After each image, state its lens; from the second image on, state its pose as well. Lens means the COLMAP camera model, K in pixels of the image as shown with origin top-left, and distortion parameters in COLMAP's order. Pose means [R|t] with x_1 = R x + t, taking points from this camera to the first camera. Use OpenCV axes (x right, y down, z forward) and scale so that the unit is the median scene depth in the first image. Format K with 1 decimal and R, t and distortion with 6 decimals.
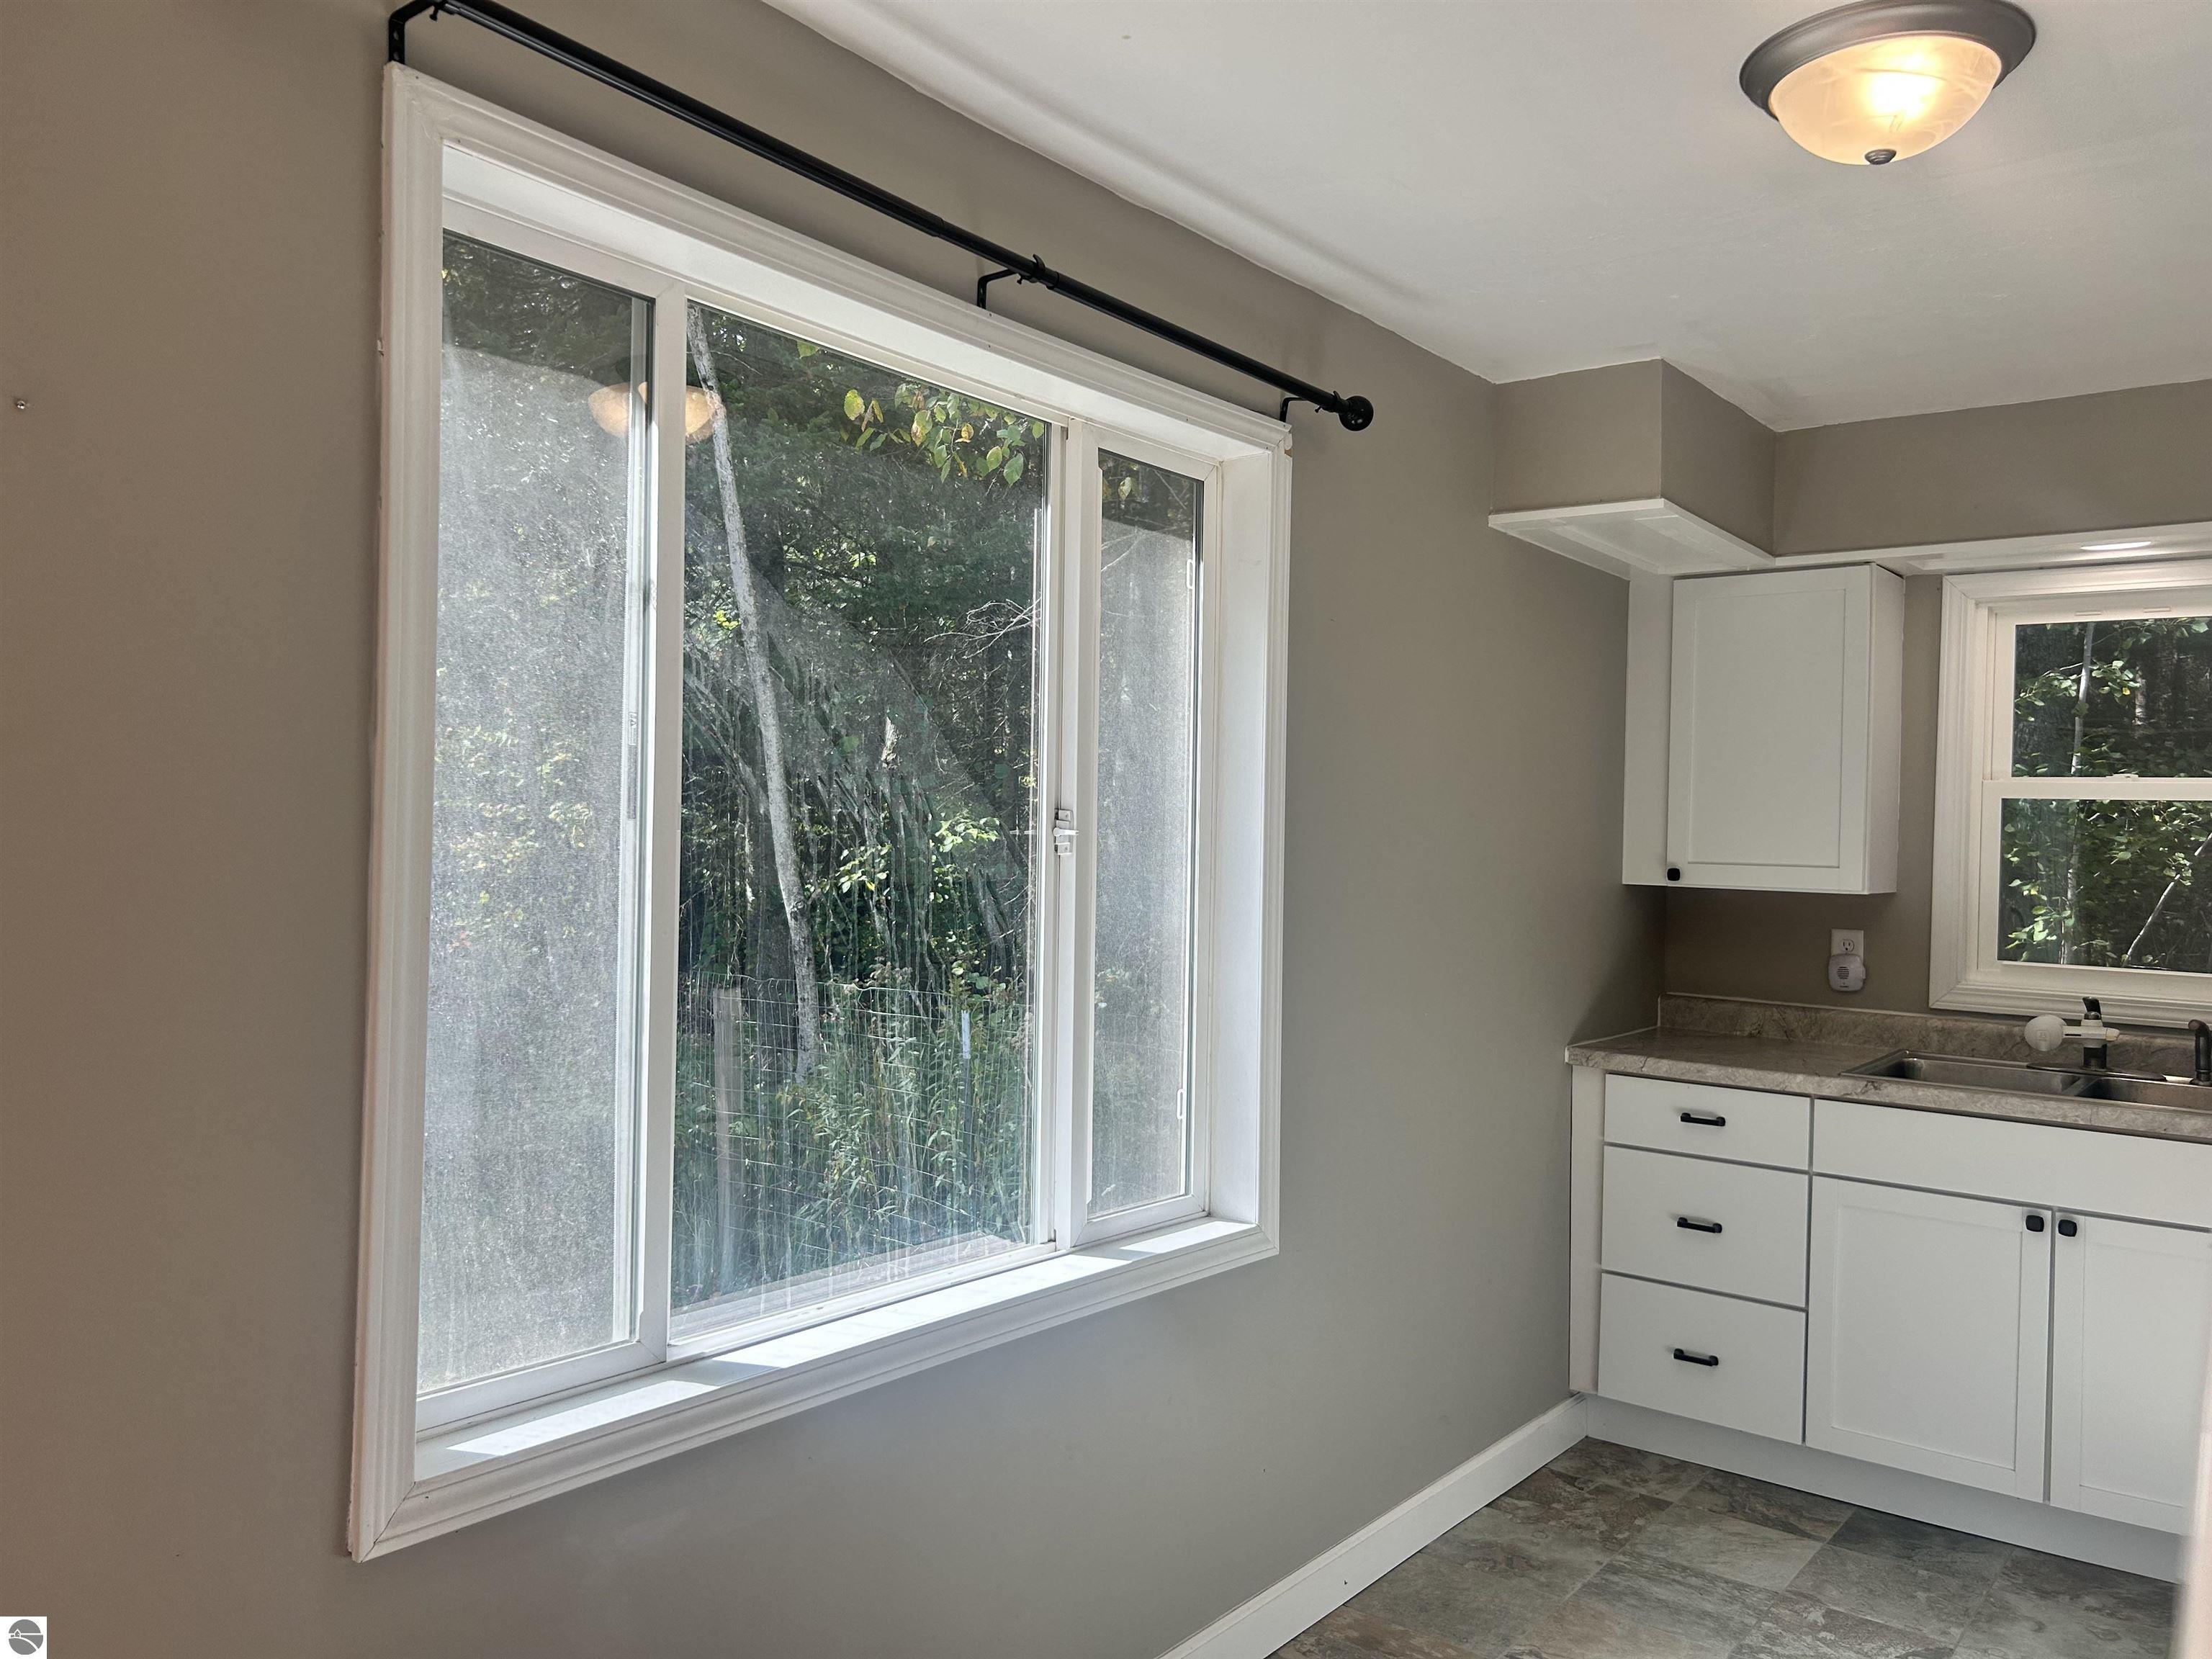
lens RADIAL K [[1628.5, 0, 1109.6], [0, 1628.5, 823.1], [0, 0, 1]] dist [0.002015, -0.009064]
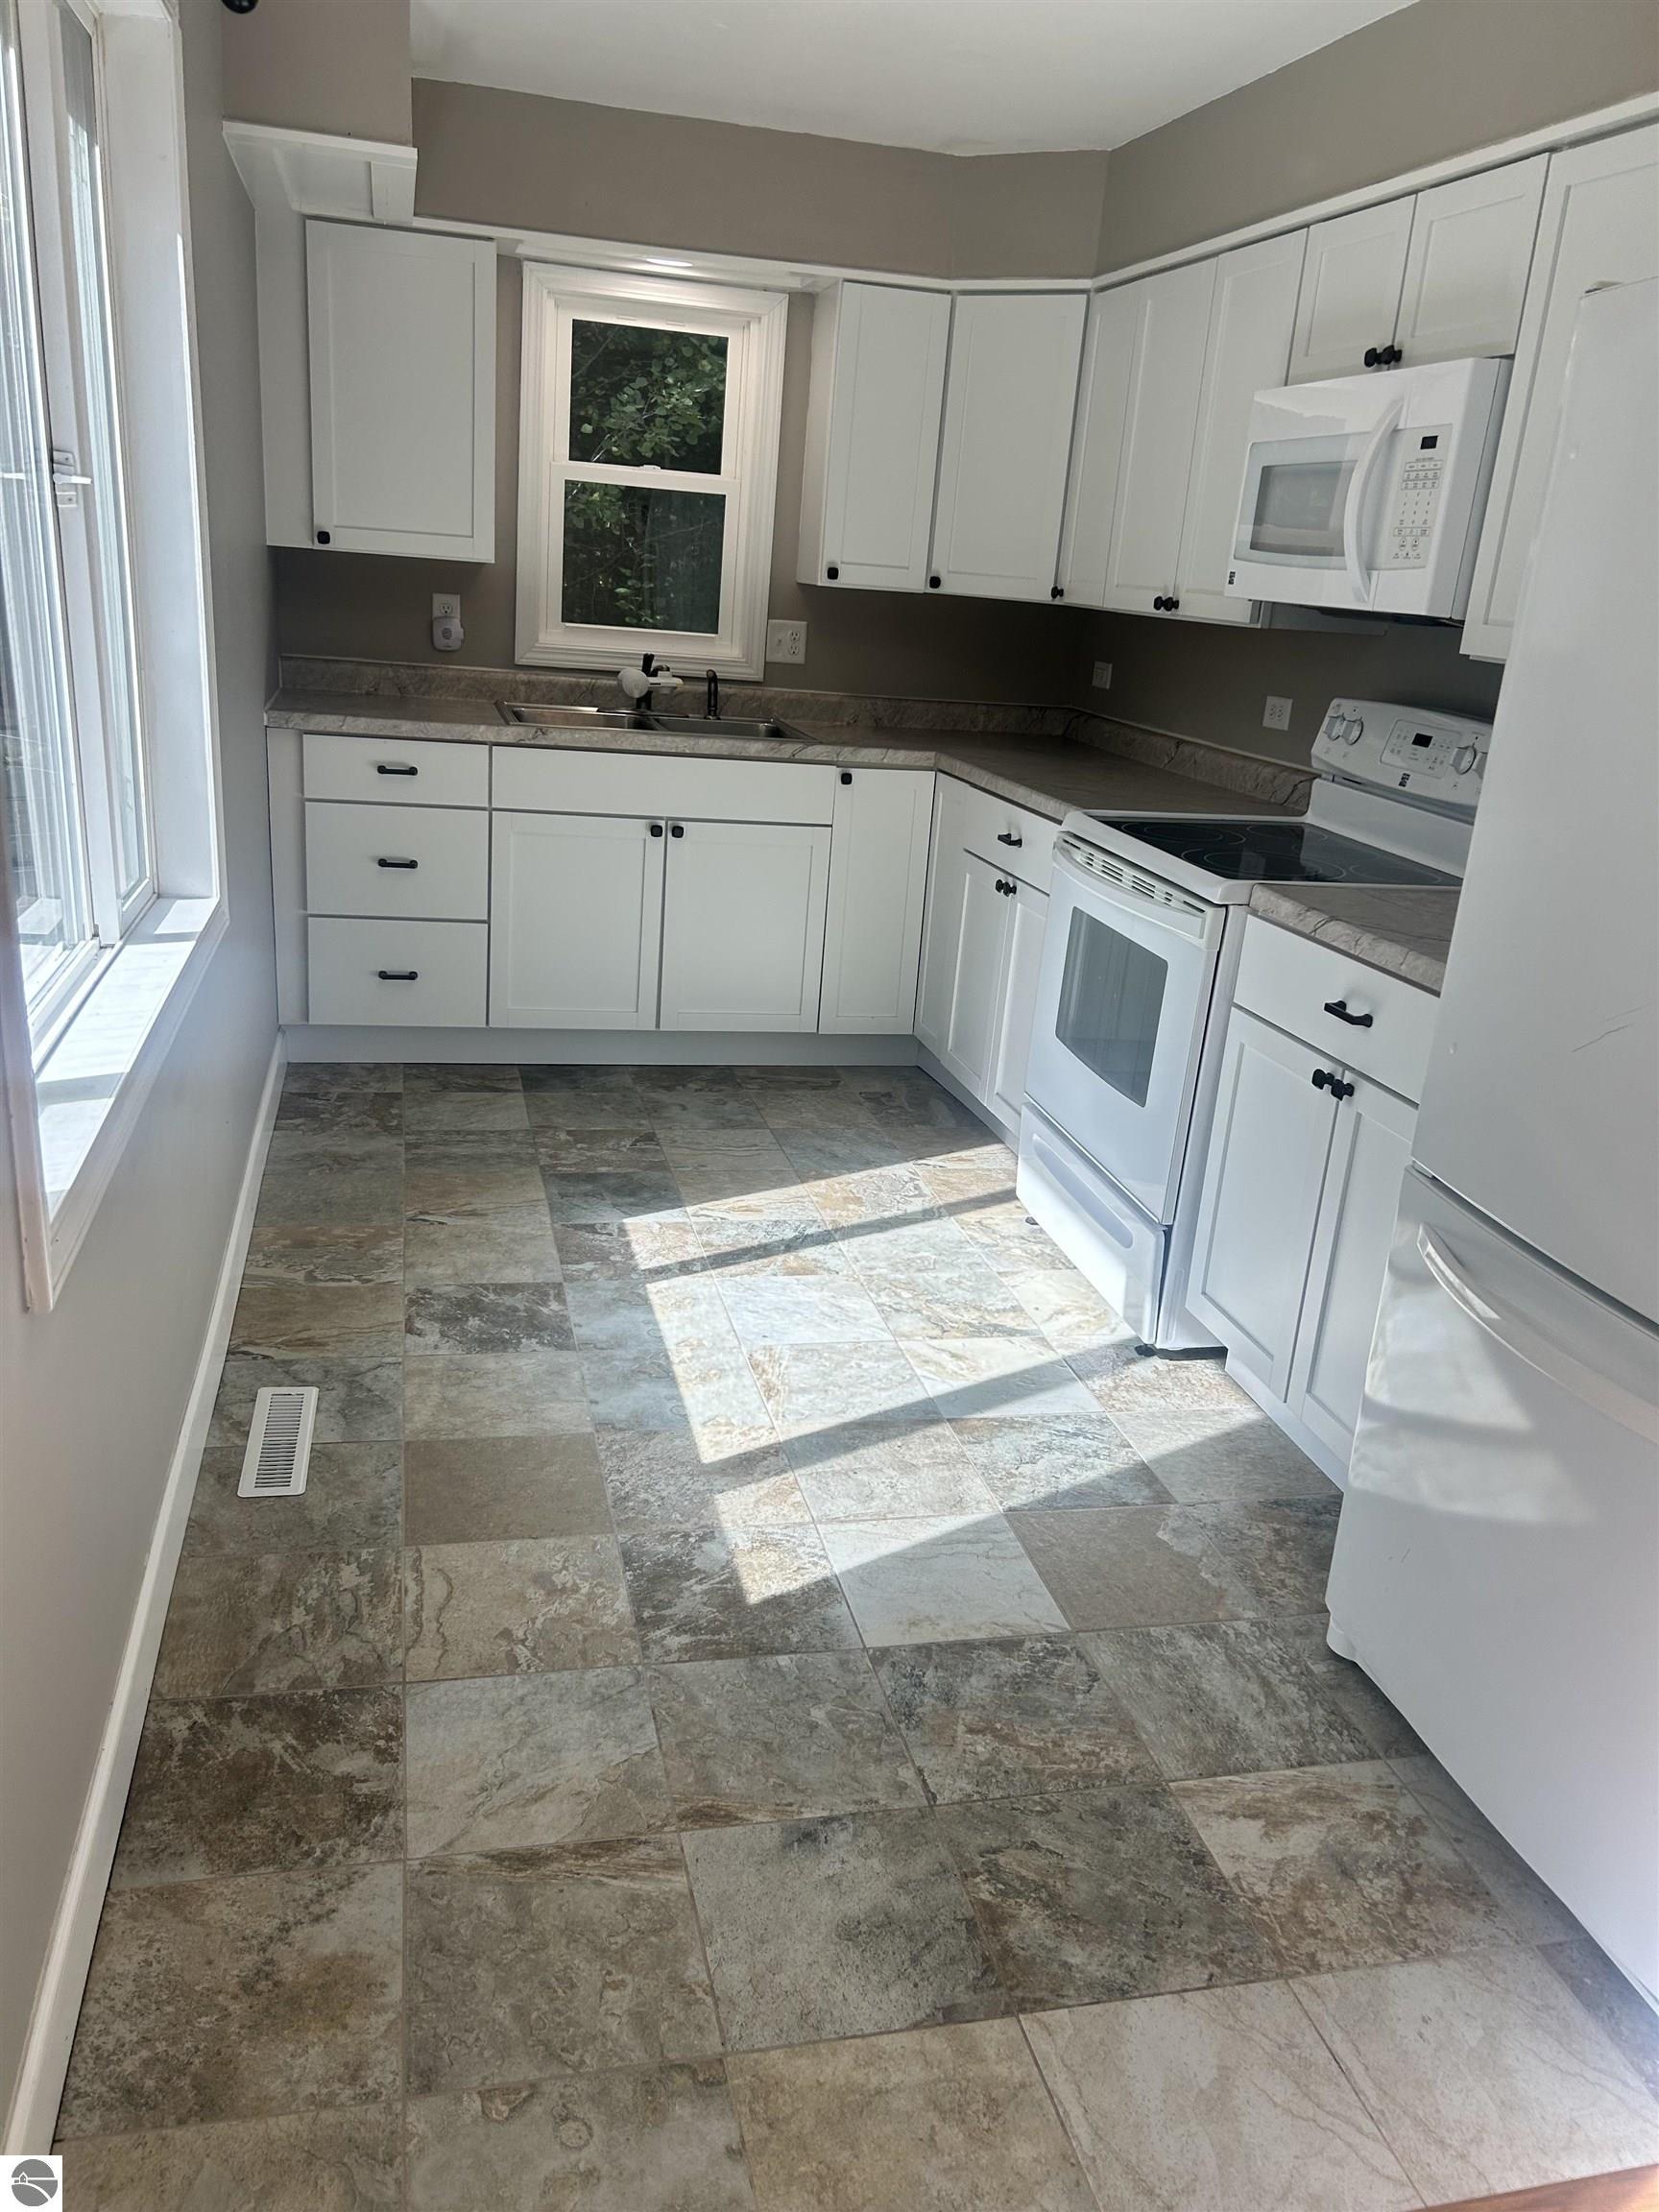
lens RADIAL K [[1628.5, 0, 828.4], [0, 1628.5, 1117.6], [0, 0, 1]] dist [0.002015, -0.009064]
pose [[0.626942, -0.226961, 0.745273, -0.343865], [-0.069921, 0.936372, 0.343976, -0.001817], [-0.775922, -0.267763, 0.571182, 0.059403]]
